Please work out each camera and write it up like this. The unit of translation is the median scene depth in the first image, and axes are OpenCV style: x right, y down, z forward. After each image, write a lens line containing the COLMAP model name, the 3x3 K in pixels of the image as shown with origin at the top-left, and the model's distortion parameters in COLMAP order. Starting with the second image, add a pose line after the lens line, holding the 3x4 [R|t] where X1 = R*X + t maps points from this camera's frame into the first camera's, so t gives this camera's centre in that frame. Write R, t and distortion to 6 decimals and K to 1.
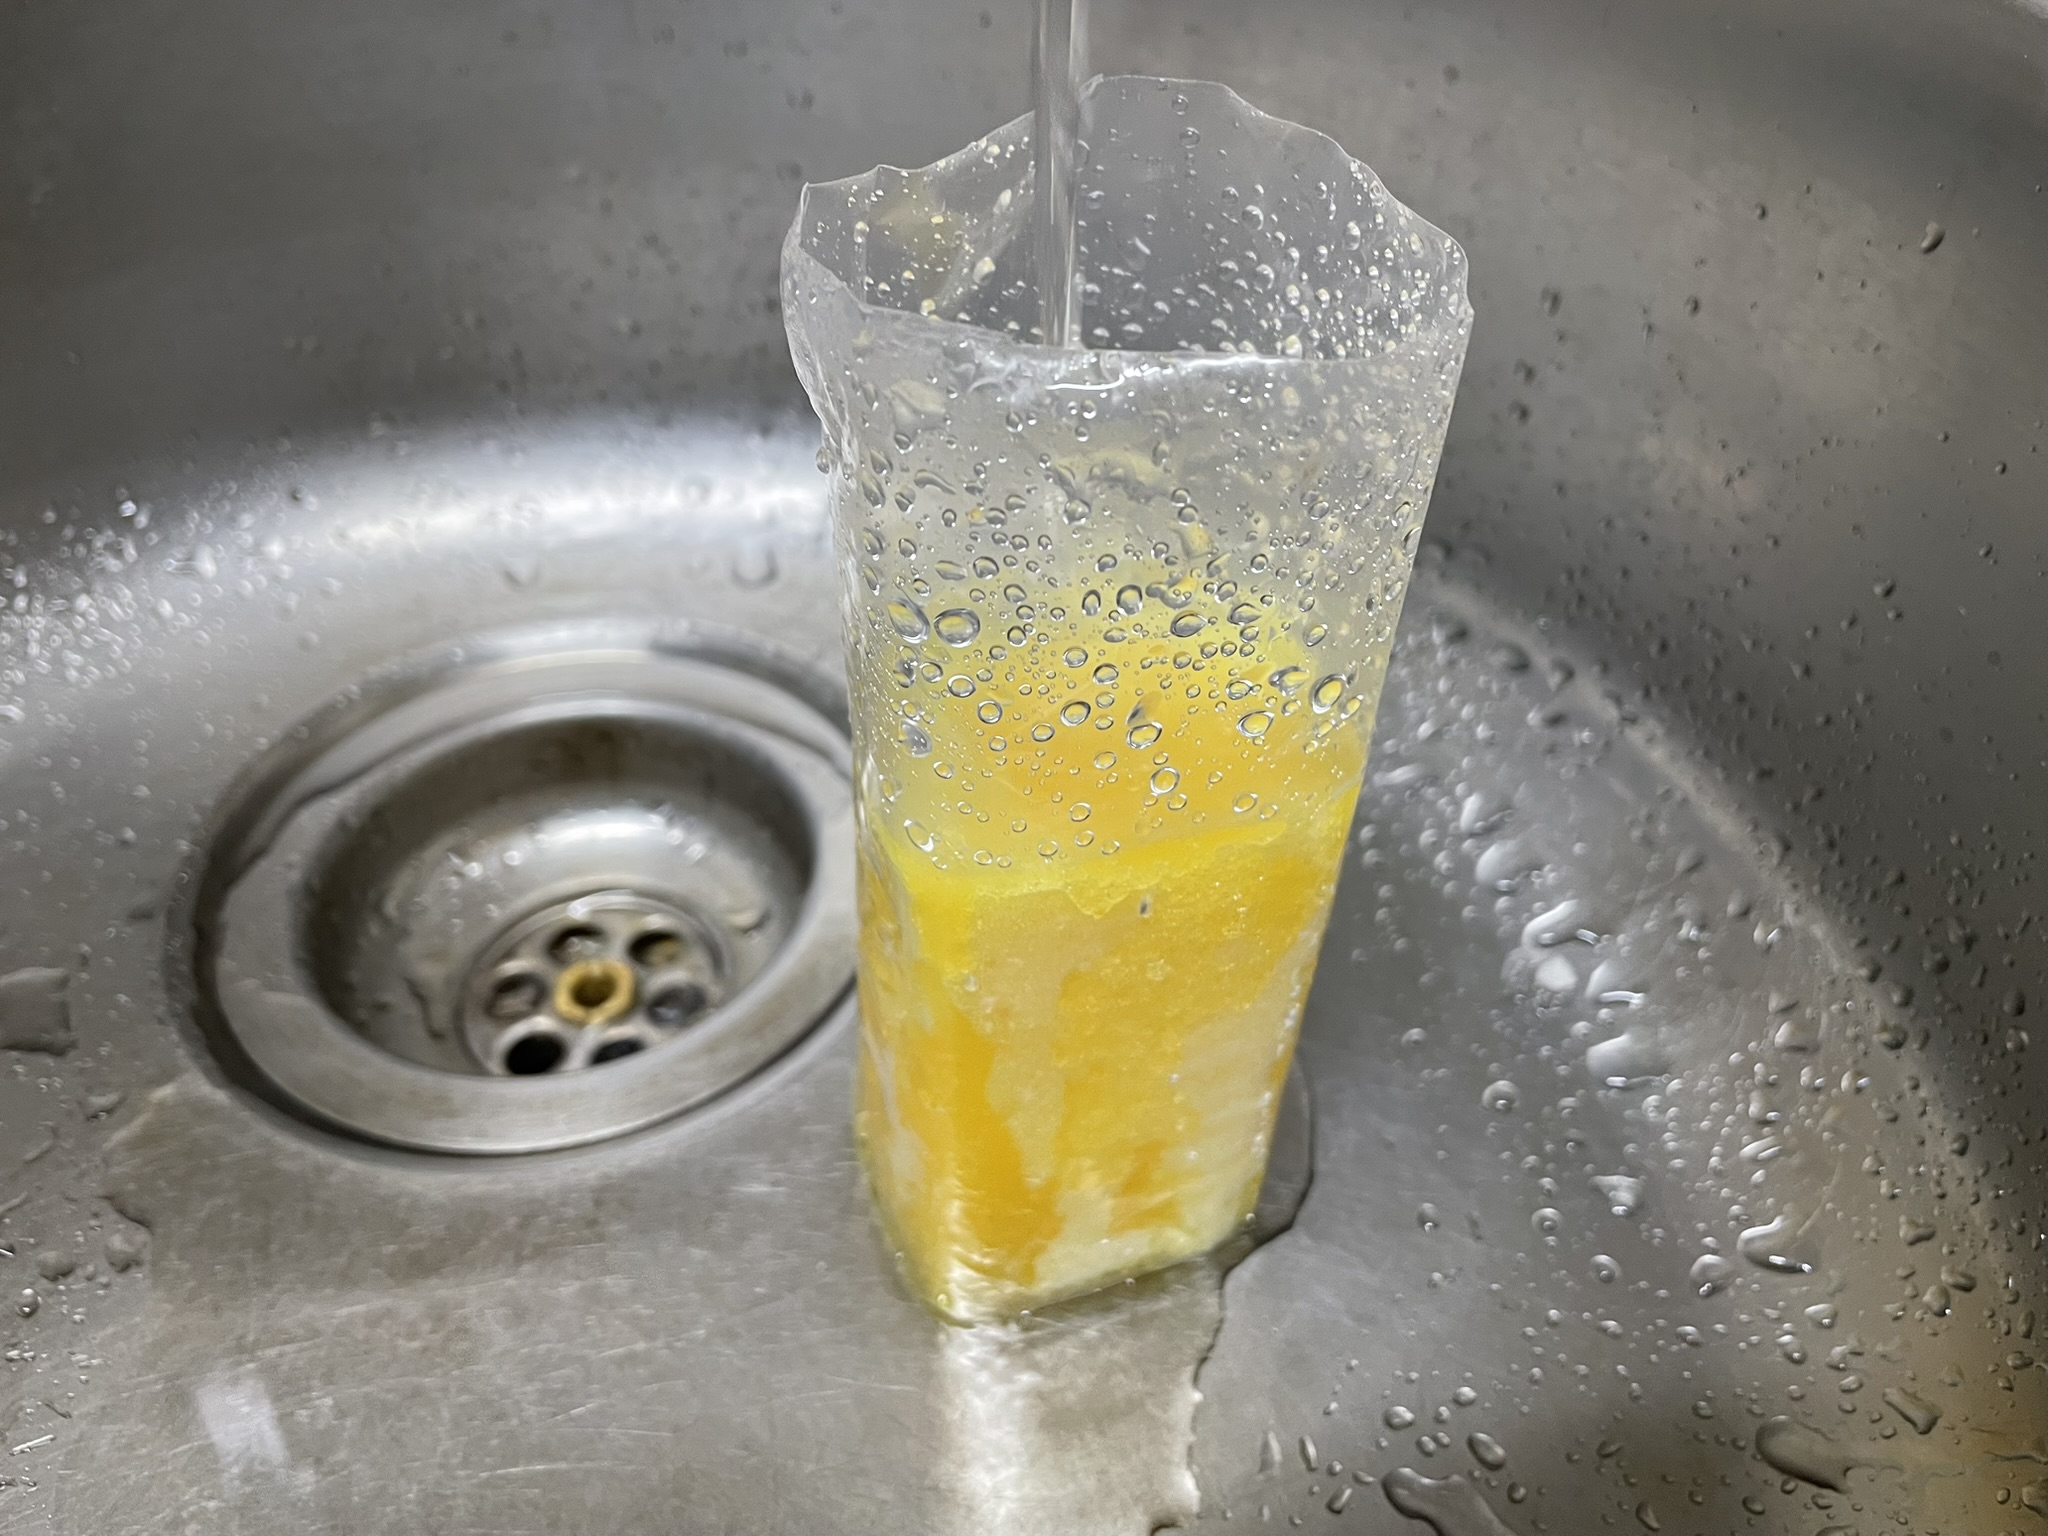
lens RADIAL K [[1653.0, 0, 1024.0], [0, 1653.0, 768.0], [0, 0, 1]] dist [-0.004721, -0.013117]
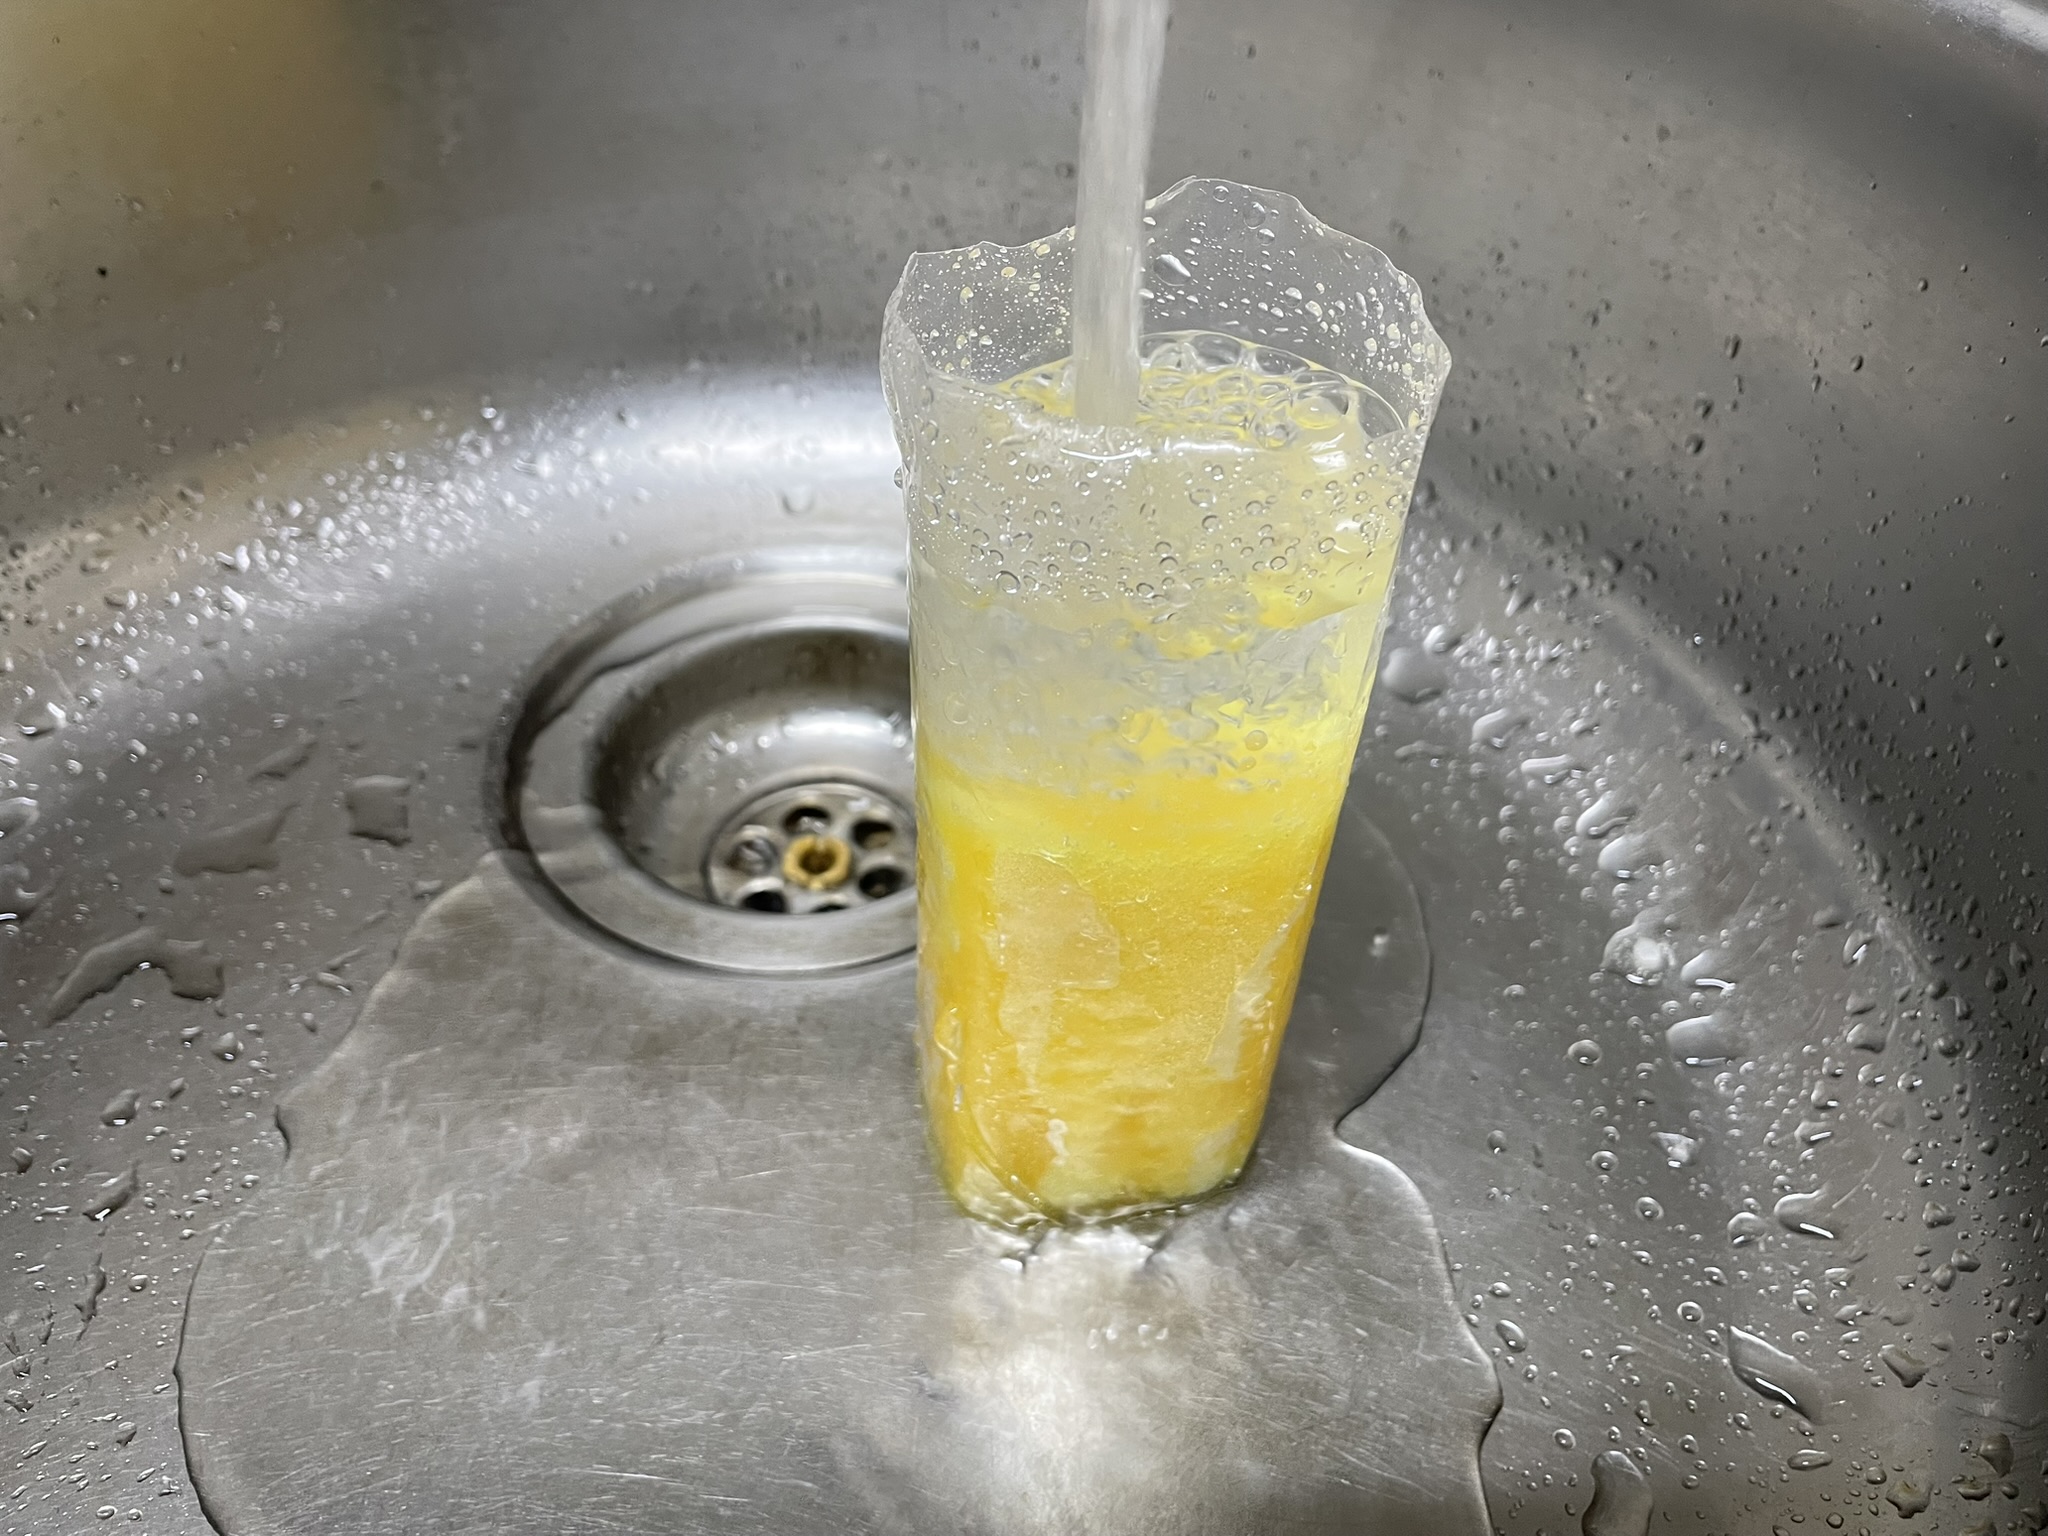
lens RADIAL K [[1613.6, 0, 1004.8], [0, 1613.6, 768.4], [0, 0, 1]] dist [0.072343, -0.120703]
pose [[0.981283, 0.124975, -0.146508, 0.037876], [-0.121436, 0.992054, 0.032896, 0.017511], [0.149455, -0.014489, 0.988662, -0.140294]]
